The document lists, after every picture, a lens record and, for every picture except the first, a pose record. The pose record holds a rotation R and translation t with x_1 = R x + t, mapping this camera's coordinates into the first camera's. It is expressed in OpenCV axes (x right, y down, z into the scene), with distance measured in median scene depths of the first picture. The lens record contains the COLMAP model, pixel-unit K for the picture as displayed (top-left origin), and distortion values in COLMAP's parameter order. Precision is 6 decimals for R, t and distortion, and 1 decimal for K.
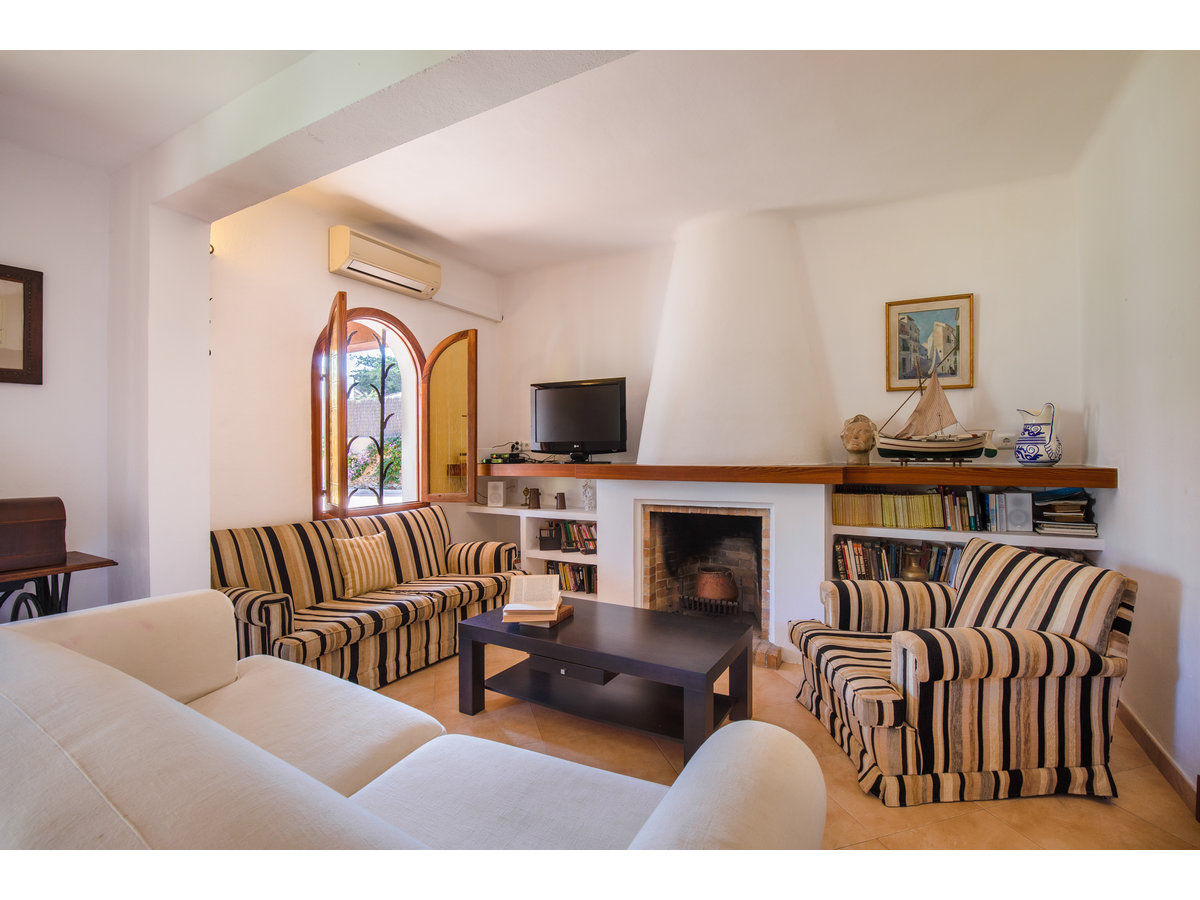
lens RADIAL K [[550.0, 0, 602.2], [0, 550.0, 454.6], [0, 0, 1]] dist [-0.000544, -0.000132]
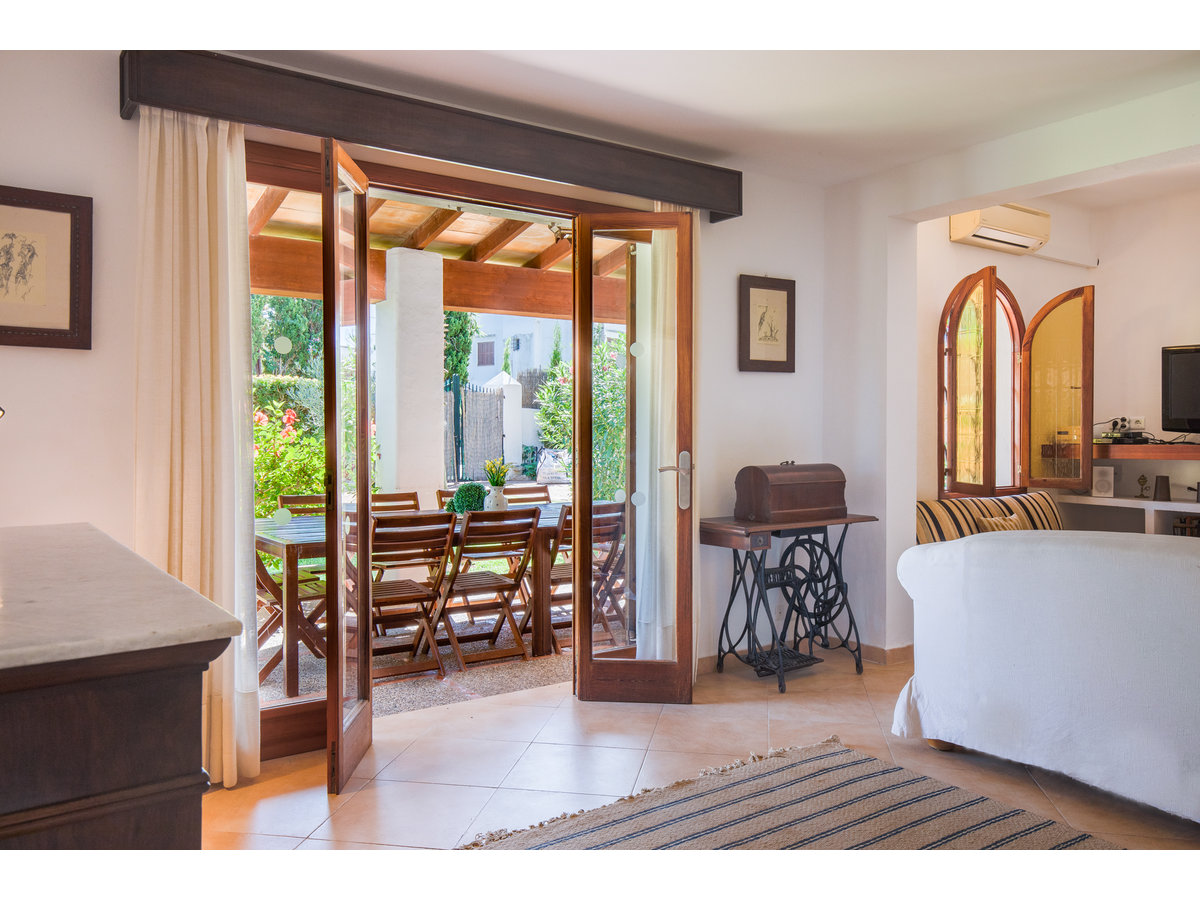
lens RADIAL K [[866.7, 0, 599.2], [0, 866.7, 440.8], [0, 0, 1]] dist [0.008757, 0.003746]
pose [[0.892568, 0.010659, -0.450787, -0.291222], [-0.008031, 0.999938, 0.007742, 0.006646], [0.450842, -0.003290, 0.892598, -0.515597]]
